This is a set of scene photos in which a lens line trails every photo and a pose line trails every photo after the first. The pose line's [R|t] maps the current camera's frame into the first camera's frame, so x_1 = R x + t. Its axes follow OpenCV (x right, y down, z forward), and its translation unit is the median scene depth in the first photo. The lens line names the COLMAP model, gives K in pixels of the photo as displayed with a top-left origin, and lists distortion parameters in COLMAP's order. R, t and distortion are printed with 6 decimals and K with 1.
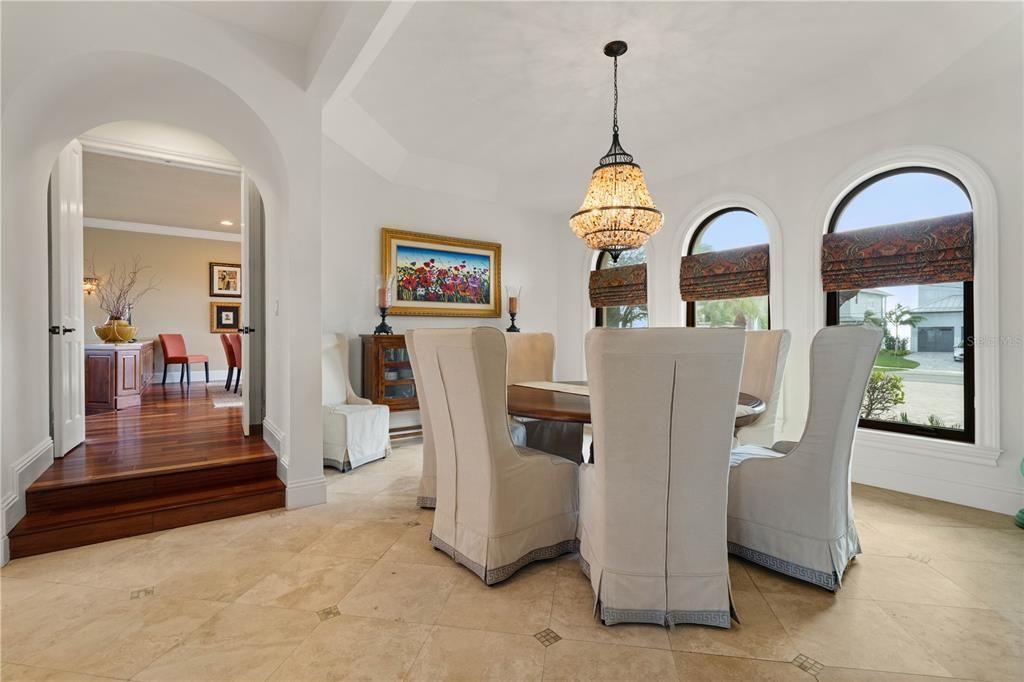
lens RADIAL K [[468.1, 0, 504.7], [0, 468.1, 334.9], [0, 0, 1]] dist [0.001072, 0.000234]
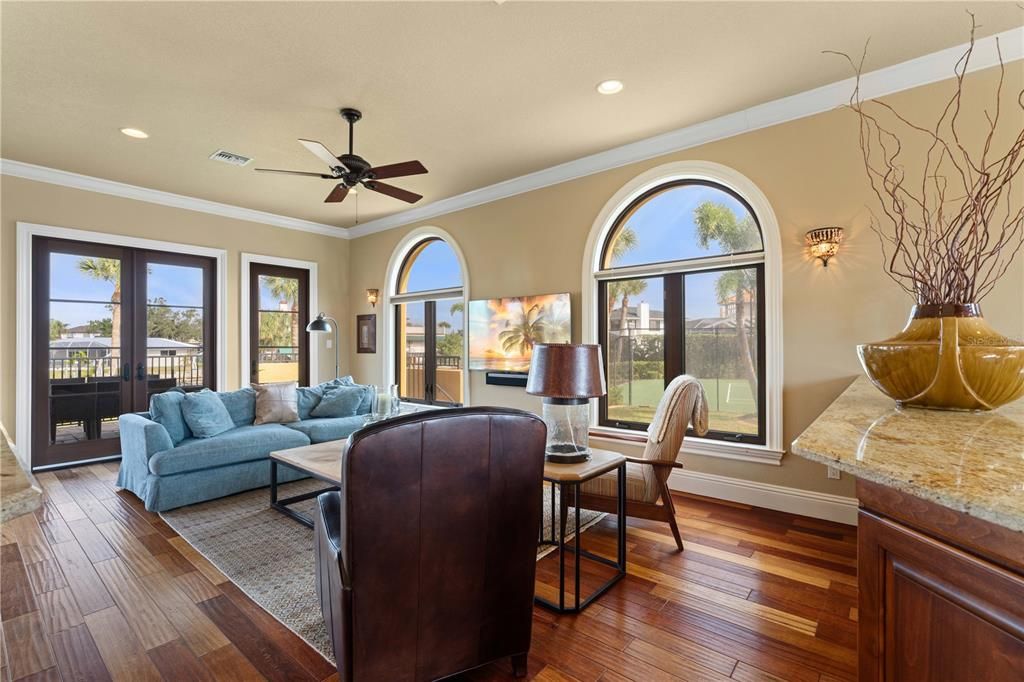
lens RADIAL K [[466.7, 0, 514.8], [0, 466.7, 342.8], [0, 0, 1]] dist [-0.010255, 0.002973]
pose [[0.276492, 0.000447, -0.961016, -0.488623], [0.001650, 0.999998, 0.000940, -0.014310], [0.961015, -0.001846, 0.276491, 0.534704]]
